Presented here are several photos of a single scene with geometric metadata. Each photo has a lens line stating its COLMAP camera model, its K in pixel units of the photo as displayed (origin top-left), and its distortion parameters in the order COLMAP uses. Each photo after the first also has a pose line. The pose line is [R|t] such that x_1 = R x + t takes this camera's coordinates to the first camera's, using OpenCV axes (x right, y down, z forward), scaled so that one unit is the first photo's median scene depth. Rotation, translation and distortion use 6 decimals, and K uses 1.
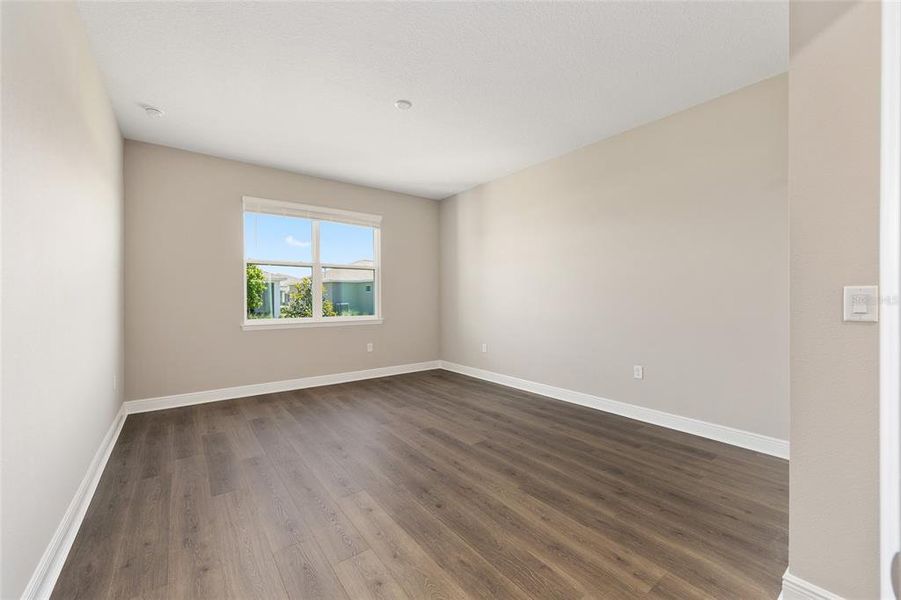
lens RADIAL K [[360.4, 0, 451.5], [0, 360.4, 296.3], [0, 0, 1]] dist [0.001791, 0.000353]
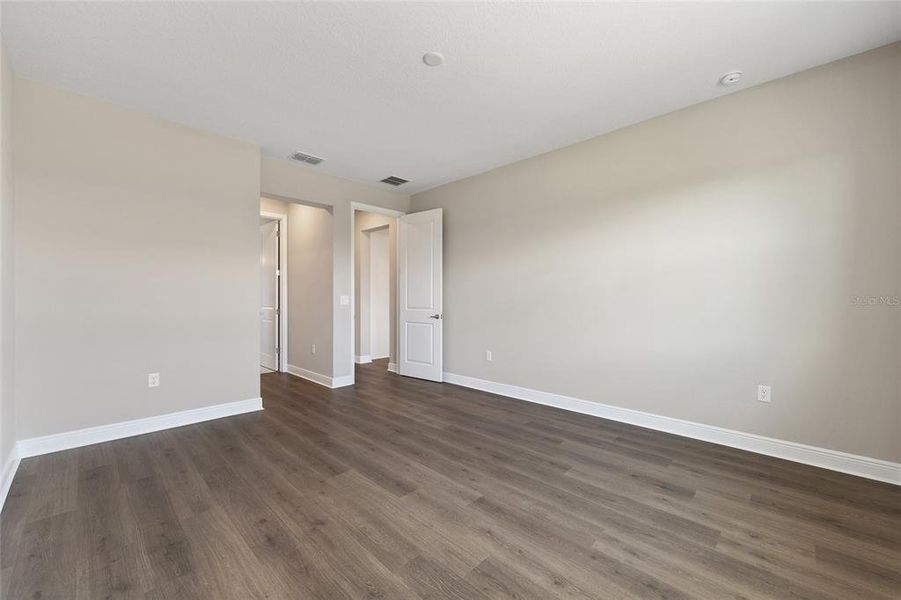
lens RADIAL K [[360.4, 0, 451.5], [0, 360.4, 296.3], [0, 0, 1]] dist [0.001791, 0.000353]
pose [[-0.988775, 0.003705, -0.149368, -0.055169], [0.004402, 0.999981, -0.004337, 0.002172], [0.149349, -0.004945, -0.988772, 1.907240]]
